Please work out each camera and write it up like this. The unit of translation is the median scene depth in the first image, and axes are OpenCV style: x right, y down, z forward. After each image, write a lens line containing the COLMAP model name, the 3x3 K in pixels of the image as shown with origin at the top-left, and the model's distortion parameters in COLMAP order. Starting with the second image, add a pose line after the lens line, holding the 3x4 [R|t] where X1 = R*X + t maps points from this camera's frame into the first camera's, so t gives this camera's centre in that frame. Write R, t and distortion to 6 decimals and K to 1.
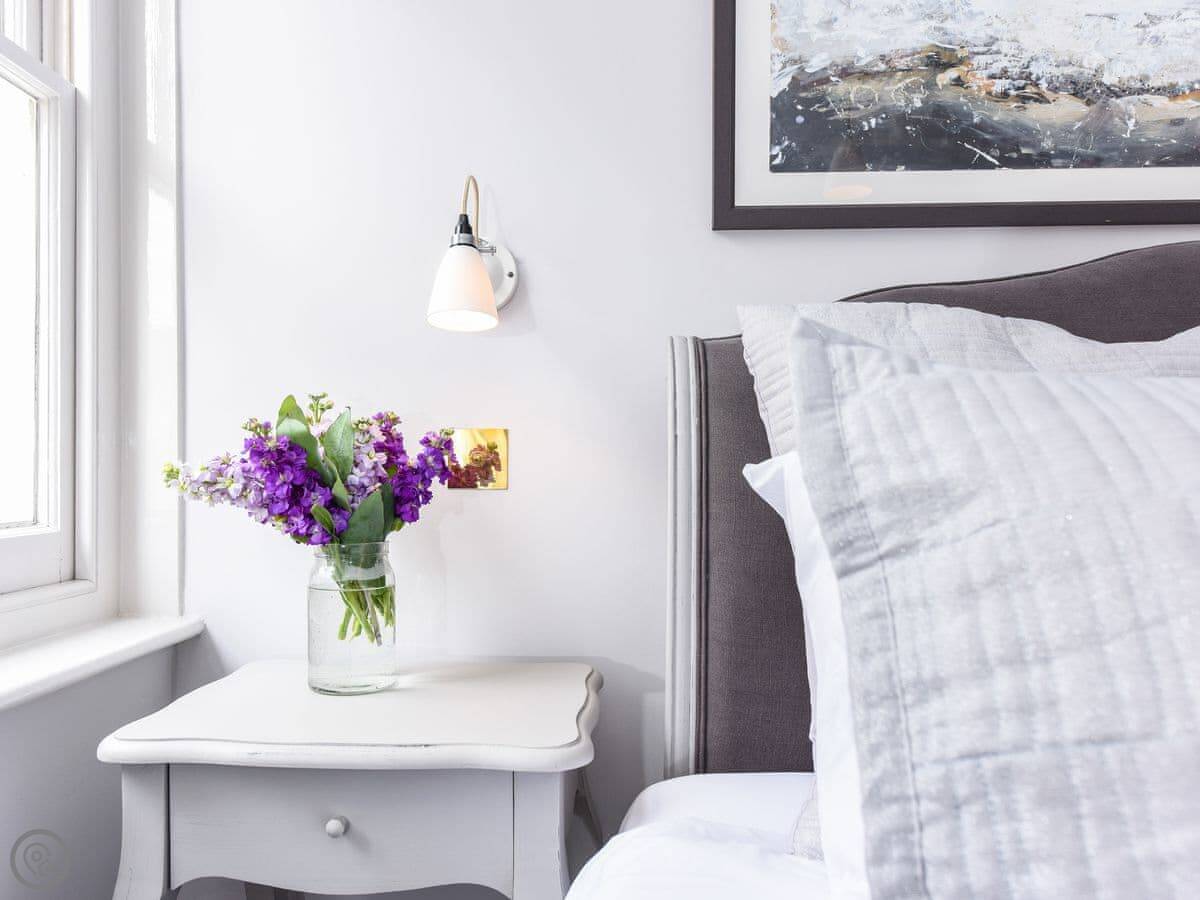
lens RADIAL K [[876.5, 0, 598.5], [0, 876.5, 482.3], [0, 0, 1]] dist [0.002253, 0.003869]
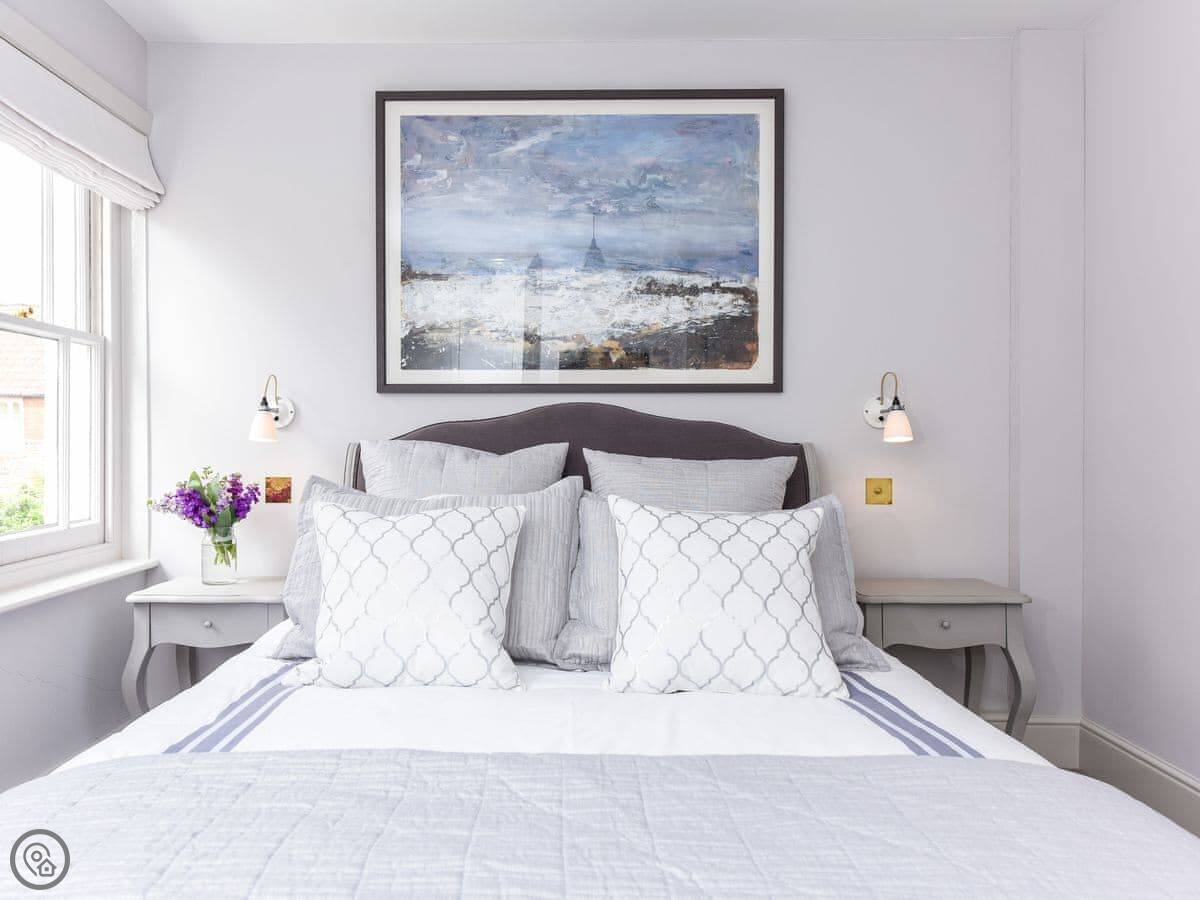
lens RADIAL K [[963.4, 0, 600.0], [0, 963.4, 450.0], [0, 0, 1]] dist [0.005694, 0.003097]
pose [[0.999673, -0.001786, 0.025493, 0.750322], [0.001761, 0.999998, 0.001020, -0.155265], [-0.025495, -0.000975, 0.999674, -1.822816]]
